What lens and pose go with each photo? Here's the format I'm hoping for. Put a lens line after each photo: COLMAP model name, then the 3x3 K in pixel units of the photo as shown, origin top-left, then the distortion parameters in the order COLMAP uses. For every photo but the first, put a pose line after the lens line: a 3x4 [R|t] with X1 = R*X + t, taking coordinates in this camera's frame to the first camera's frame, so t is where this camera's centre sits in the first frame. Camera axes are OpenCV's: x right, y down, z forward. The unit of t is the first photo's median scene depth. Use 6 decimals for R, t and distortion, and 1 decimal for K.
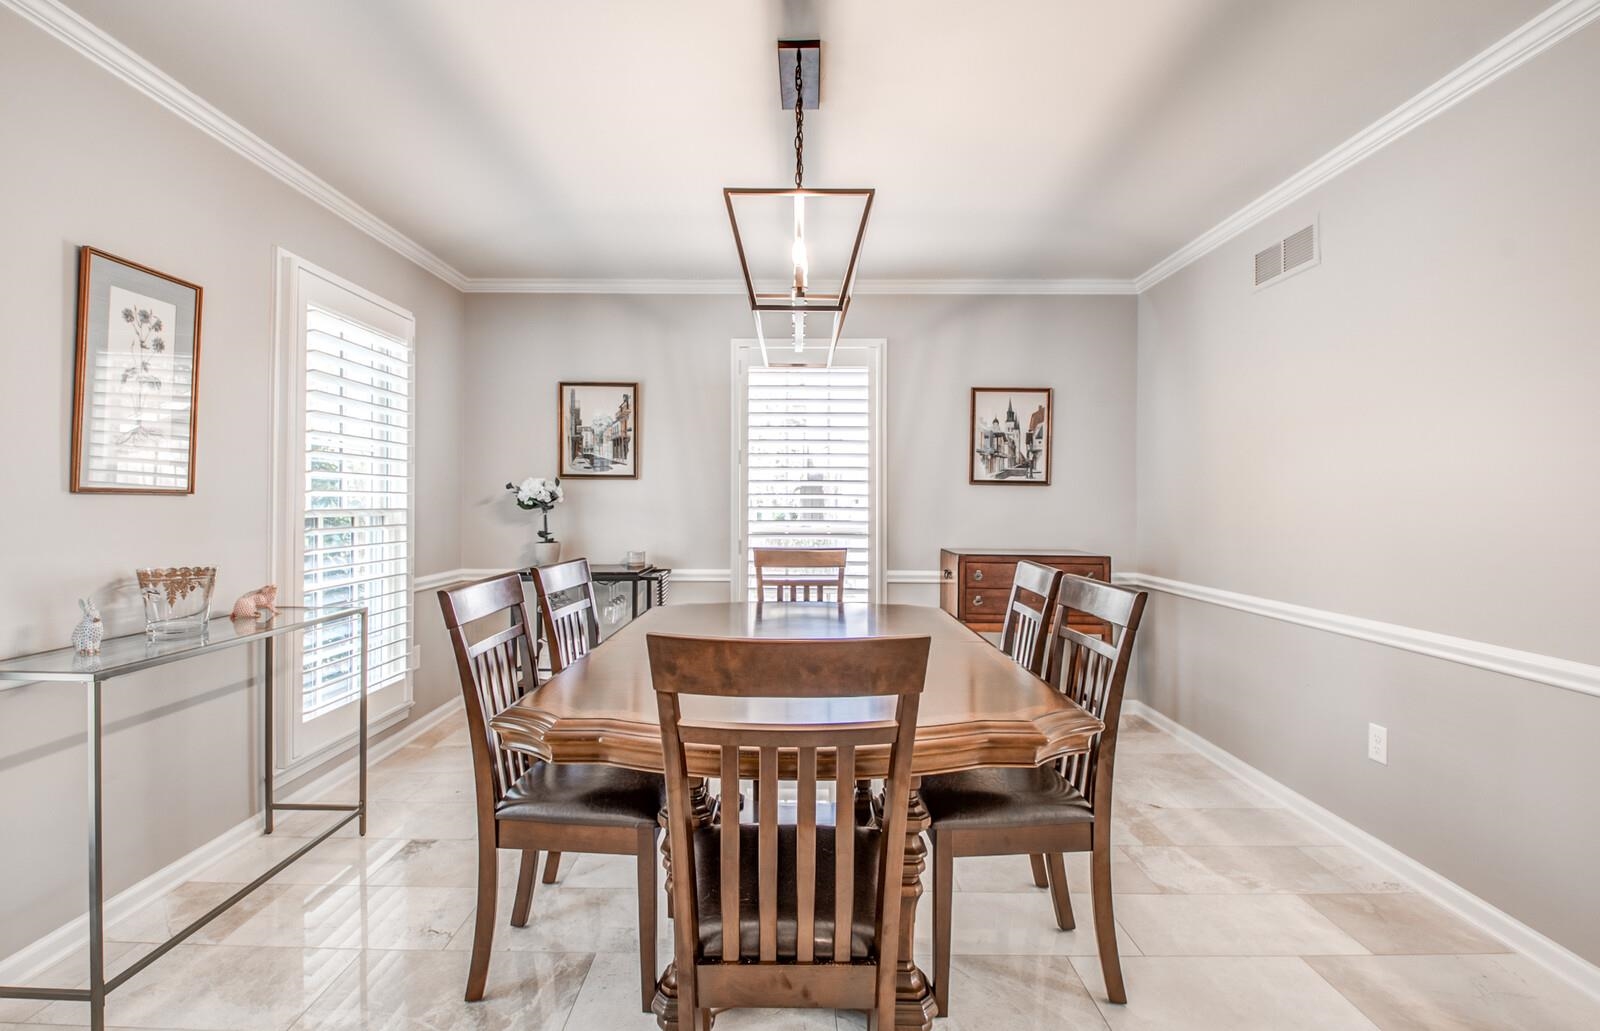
lens RADIAL K [[698.7, 0, 801.0], [0, 698.7, 496.1], [0, 0, 1]] dist [0.001410, -0.025616]
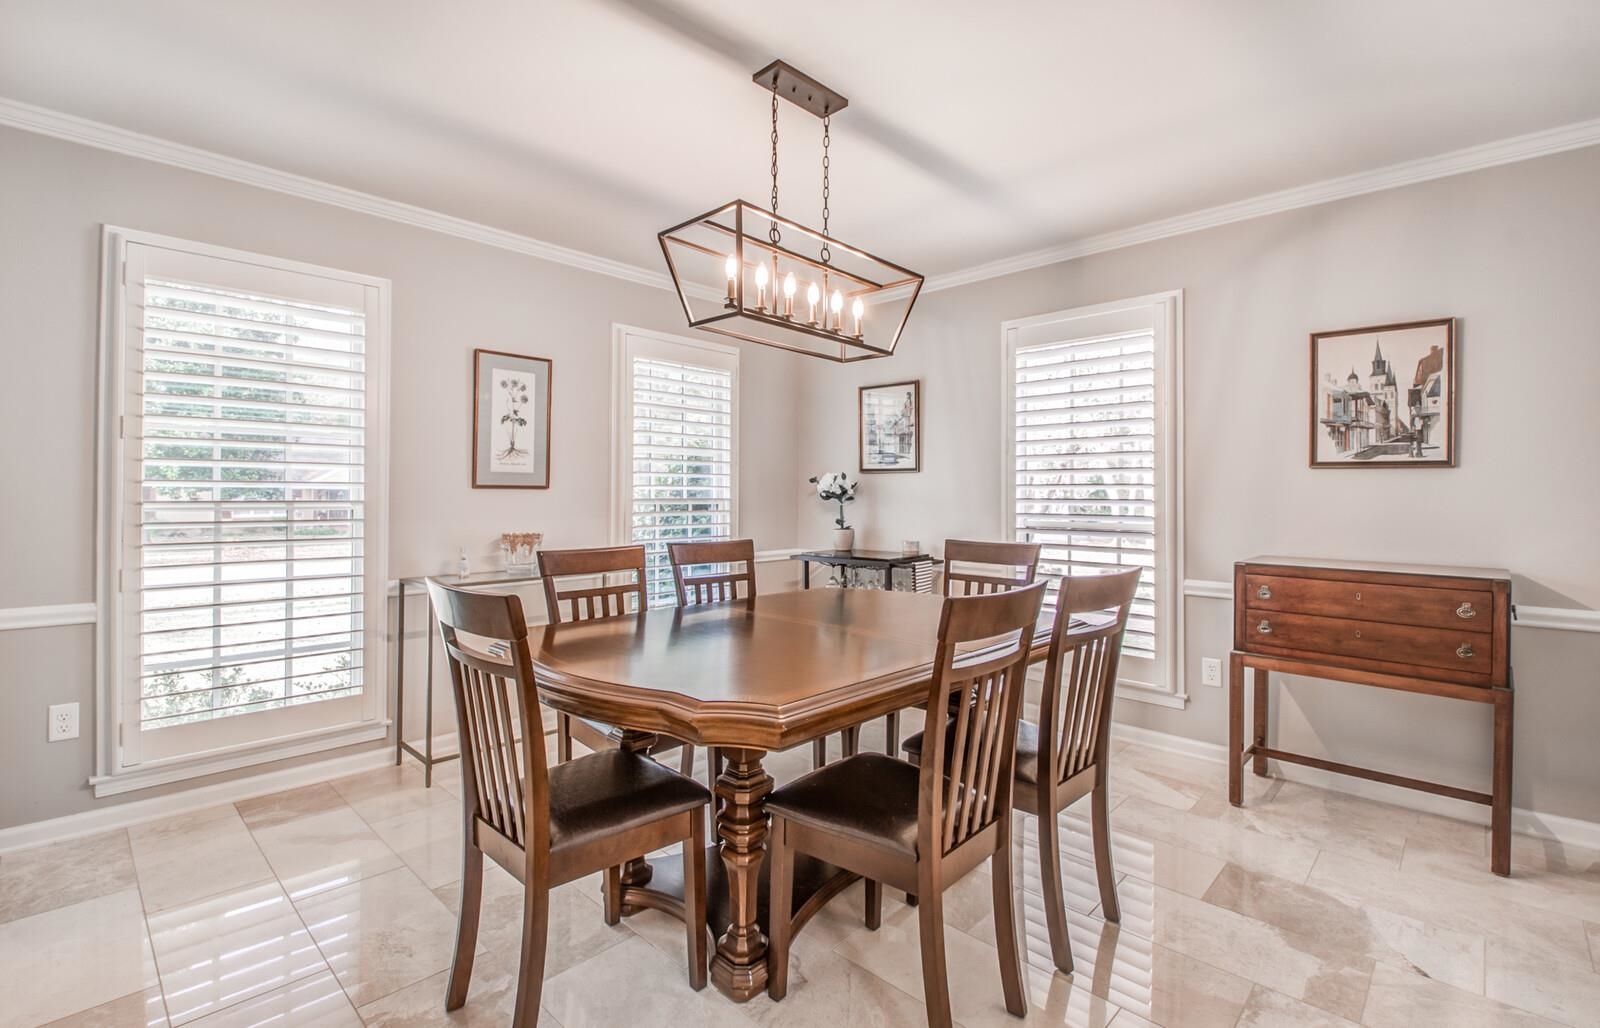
lens RADIAL K [[711.8, 0, 799.2], [0, 711.8, 488.5], [0, 0, 1]] dist [-0.030046, -0.000223]
pose [[0.715024, -0.006951, -0.699066, 0.377622], [0.005337, 0.999976, -0.004485, 0.004457], [0.699080, -0.000524, 0.715043, 0.117248]]
